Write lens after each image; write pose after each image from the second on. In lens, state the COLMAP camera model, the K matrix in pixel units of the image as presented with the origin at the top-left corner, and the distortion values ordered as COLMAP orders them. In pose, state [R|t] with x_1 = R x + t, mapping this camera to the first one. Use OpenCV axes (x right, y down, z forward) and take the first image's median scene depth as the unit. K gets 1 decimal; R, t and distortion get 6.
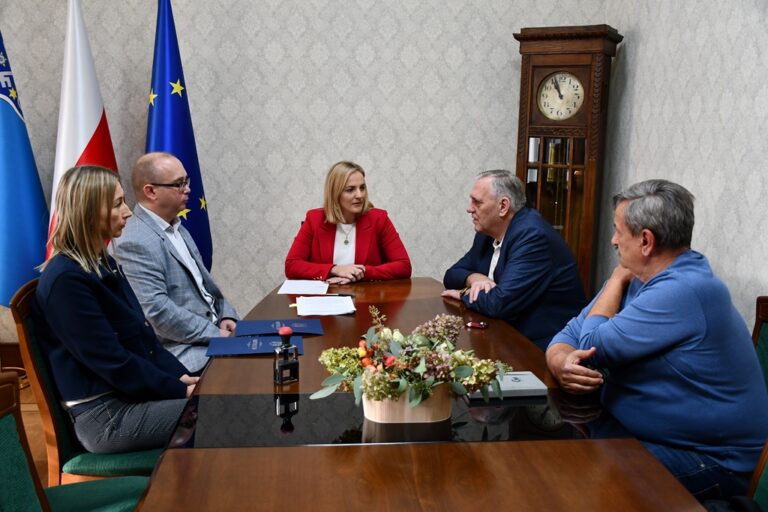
lens RADIAL K [[753.9, 0, 369.2], [0, 753.9, 255.0], [0, 0, 1]] dist [0.029229, 0.000000]
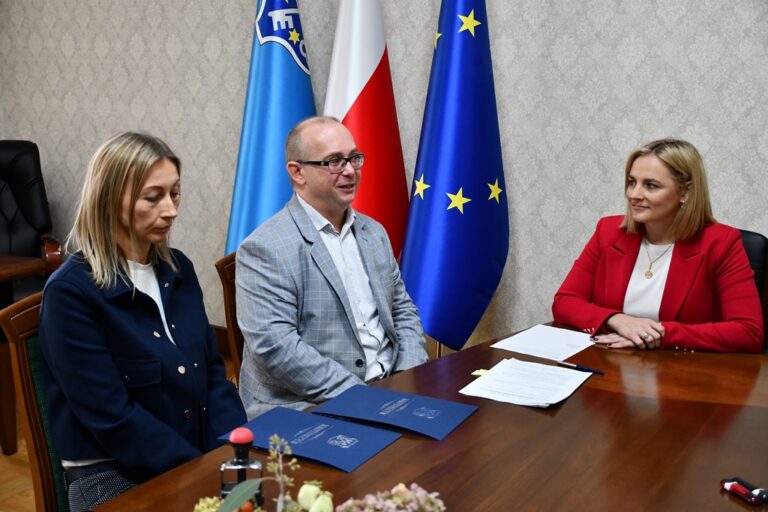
lens RADIAL K [[930.4, 0, 381.5], [0, 930.4, 254.9], [0, 0, 1]] dist [0.101897, 0.000000]
pose [[0.818578, 0.113961, -0.562978, 0.213405], [-0.105792, 0.993266, 0.047239, -0.047227], [0.564570, 0.020889, 0.825121, 0.282605]]
